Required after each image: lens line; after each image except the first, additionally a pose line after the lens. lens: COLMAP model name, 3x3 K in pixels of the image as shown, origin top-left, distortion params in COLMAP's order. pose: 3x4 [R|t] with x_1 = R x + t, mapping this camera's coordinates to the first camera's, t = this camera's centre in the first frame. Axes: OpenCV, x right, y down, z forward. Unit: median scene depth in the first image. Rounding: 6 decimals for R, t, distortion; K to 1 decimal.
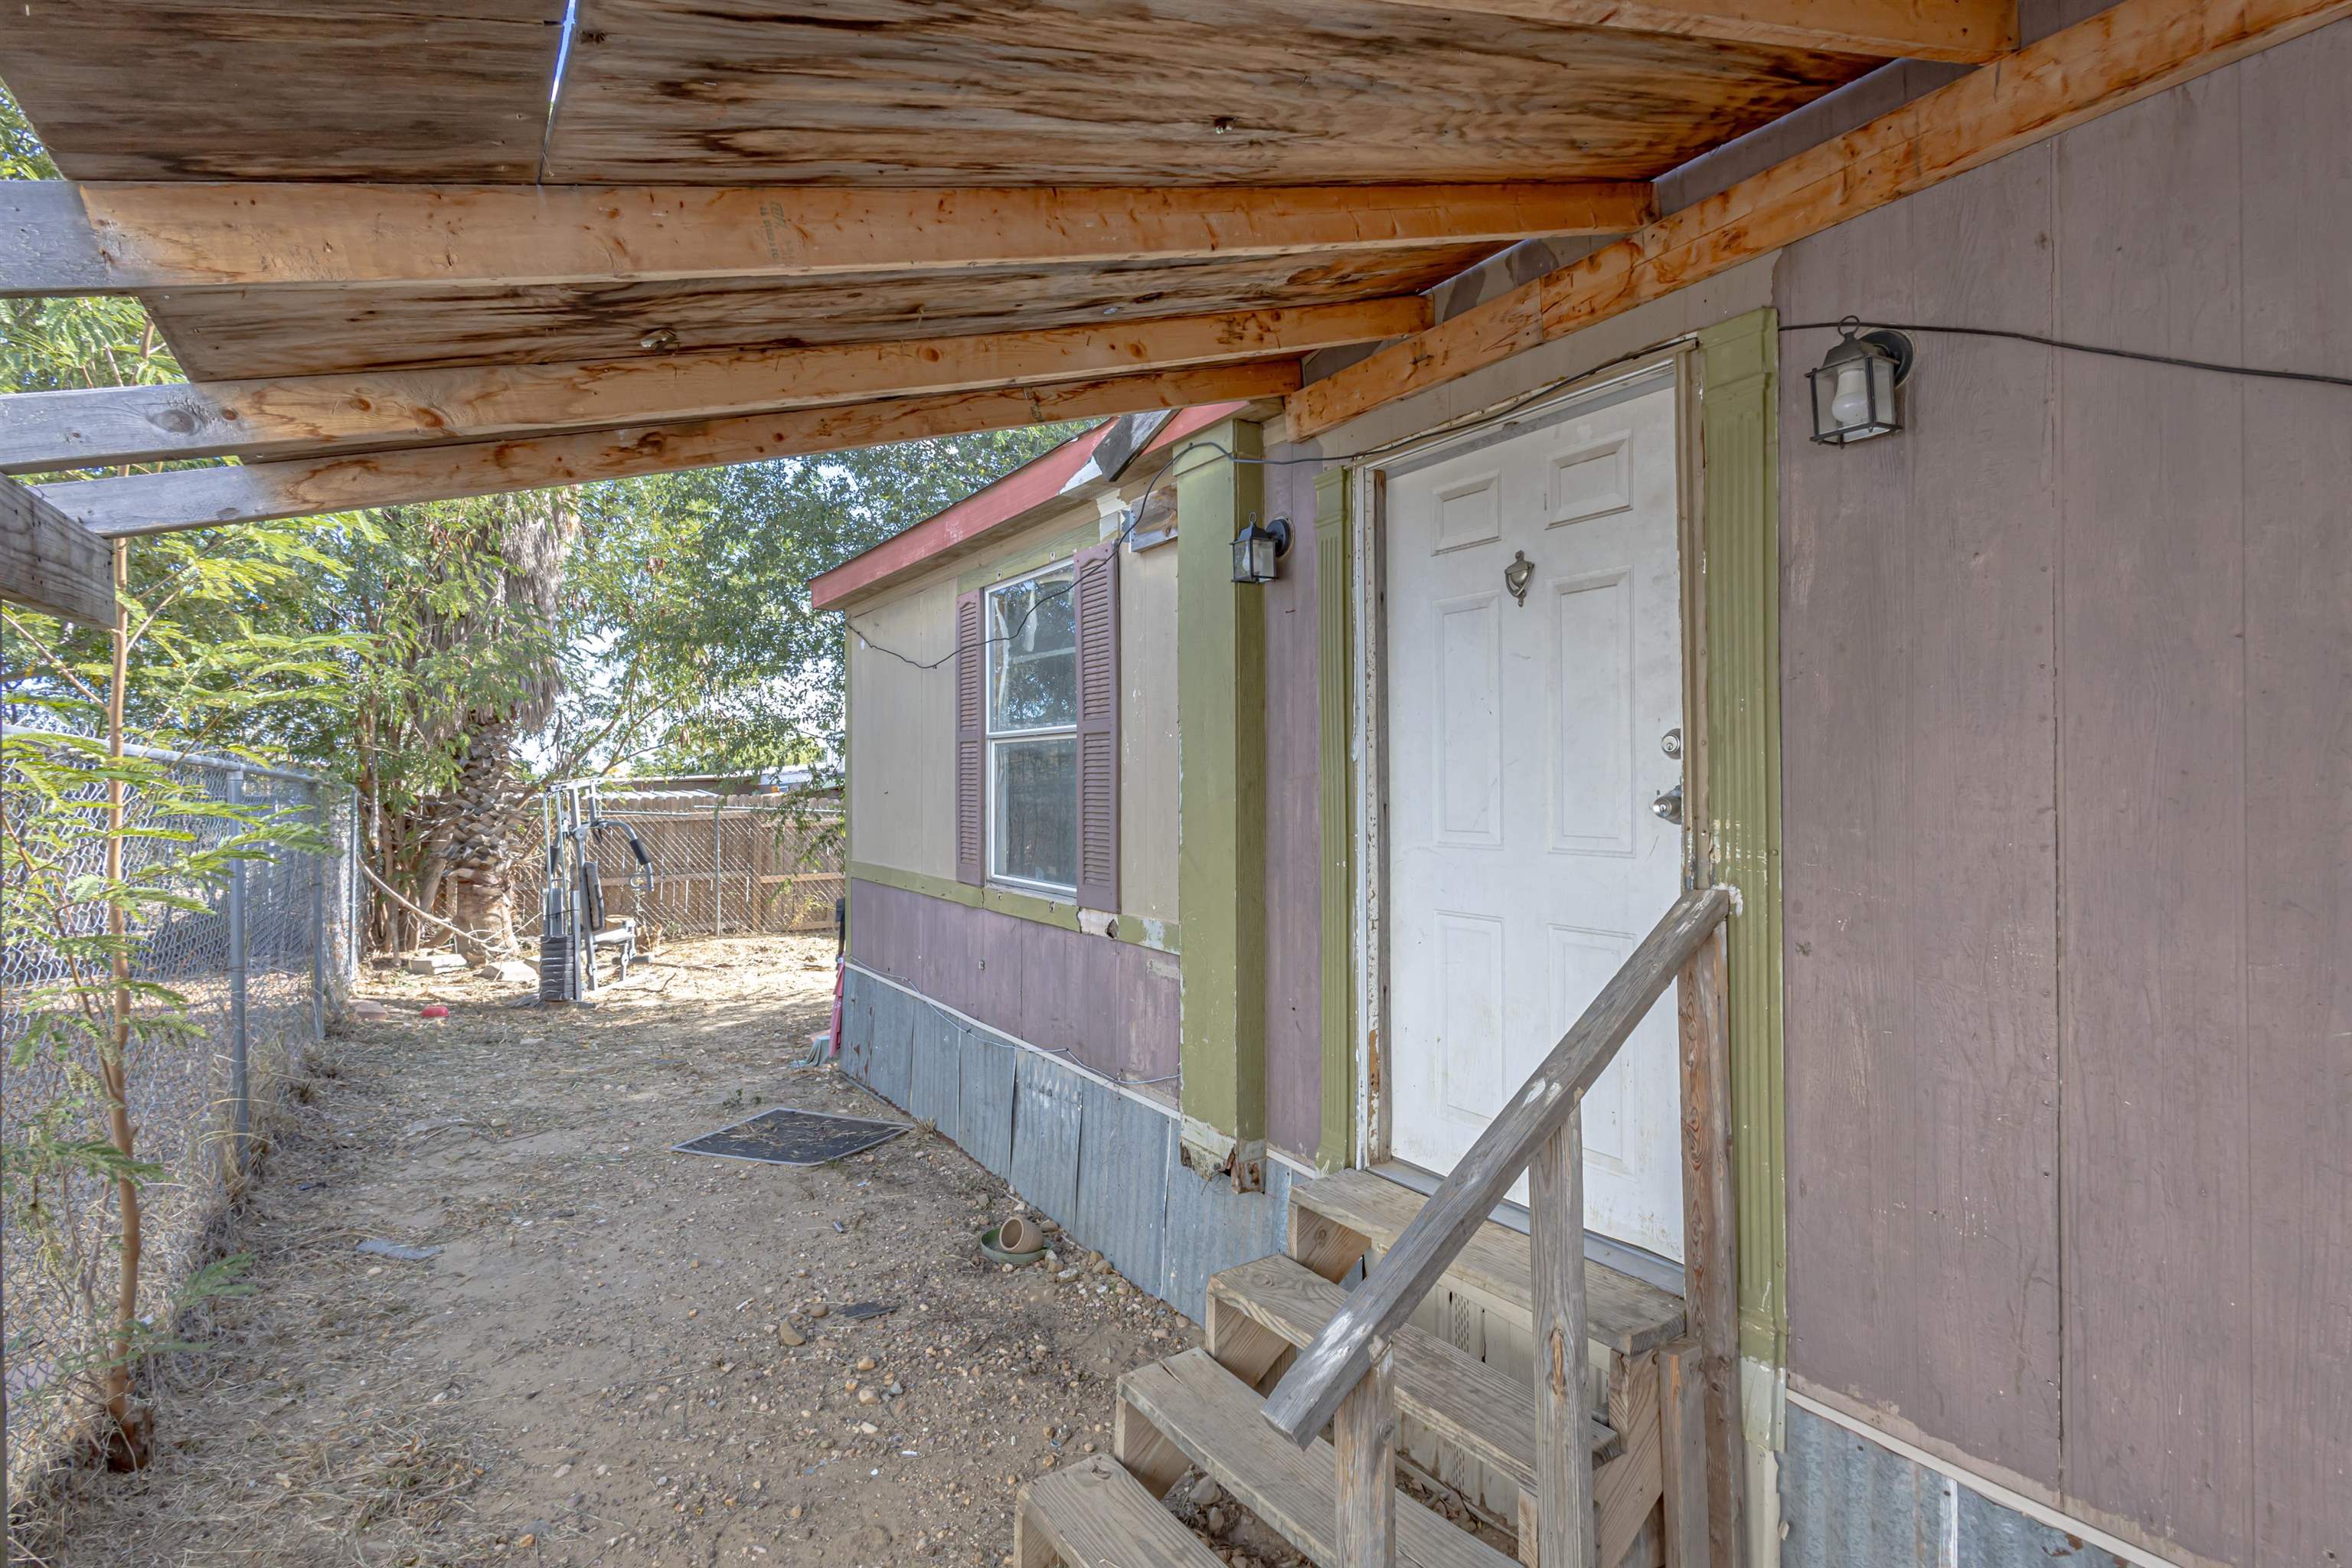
lens RADIAL K [[1117.6, 0, 1176.0], [0, 1117.6, 784.0], [0, 0, 1]] dist [0.003921, 0.000548]
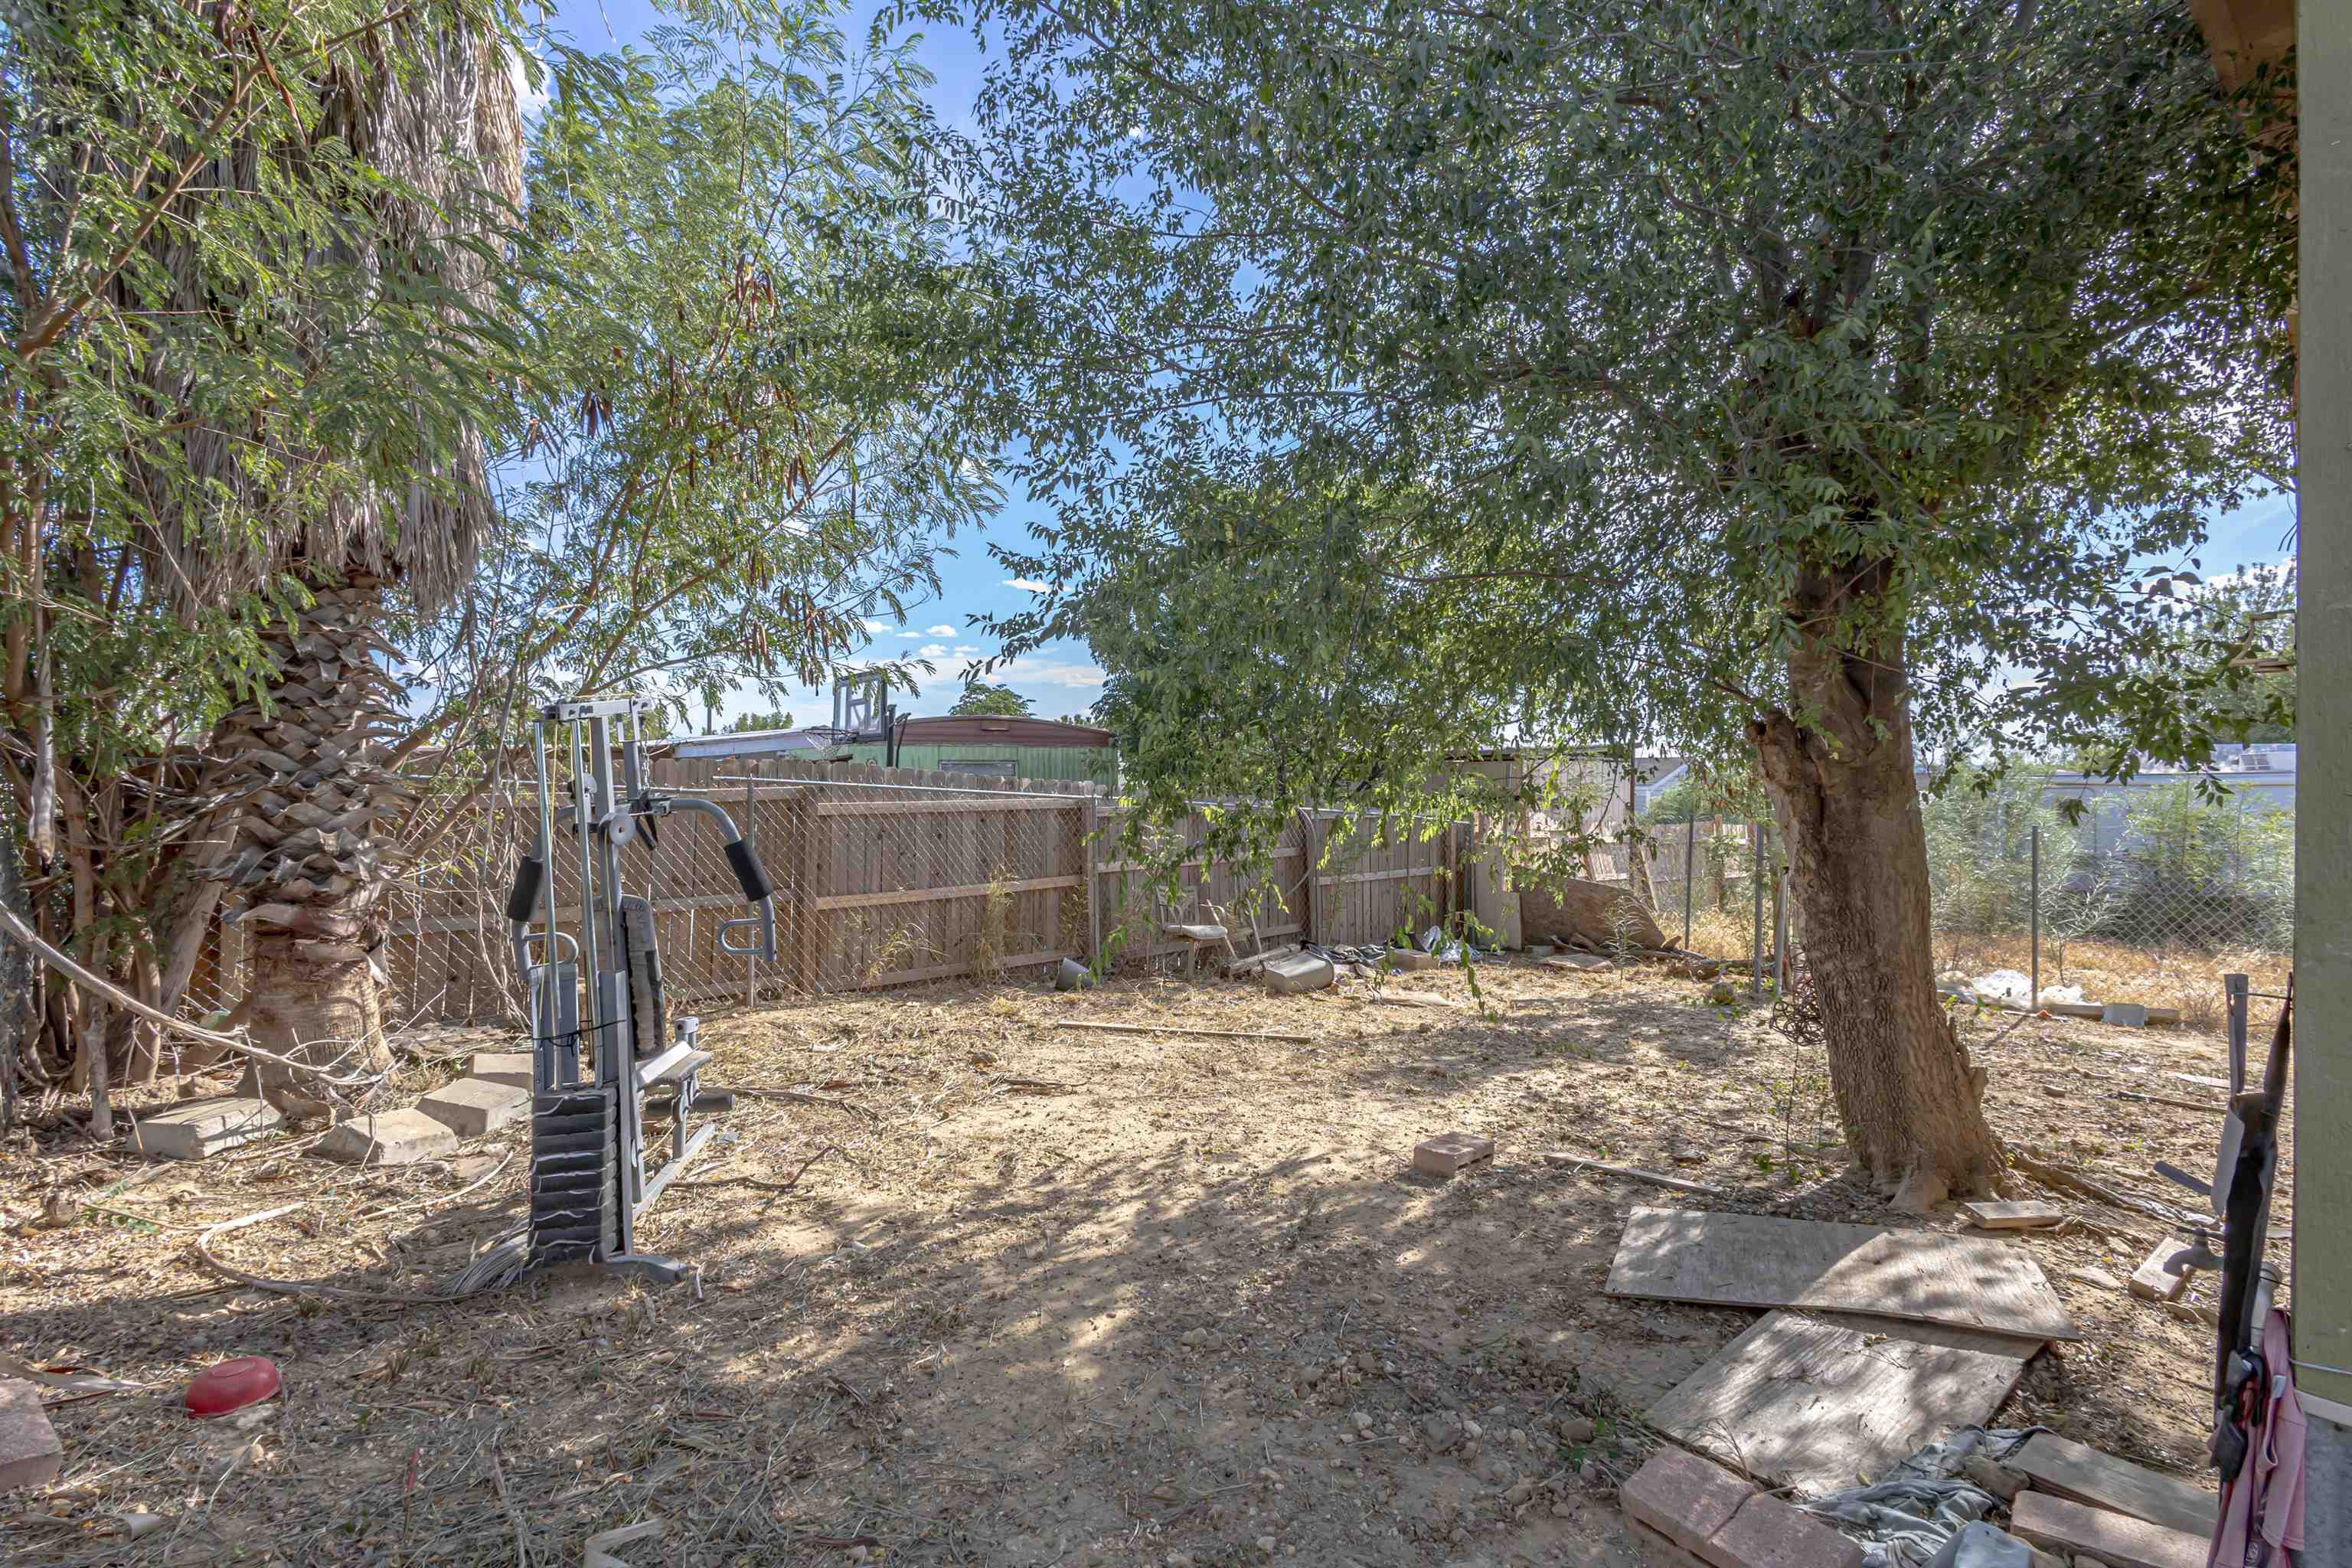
lens RADIAL K [[1090.9, 0, 1185.7], [0, 1090.9, 777.8], [0, 0, 1]] dist [0.000801, -0.000338]
pose [[0.986038, 0.007679, 0.166344, -0.345980], [-0.008074, 0.999966, 0.001698, 0.020939], [-0.166326, -0.003017, 0.986066, 0.503855]]
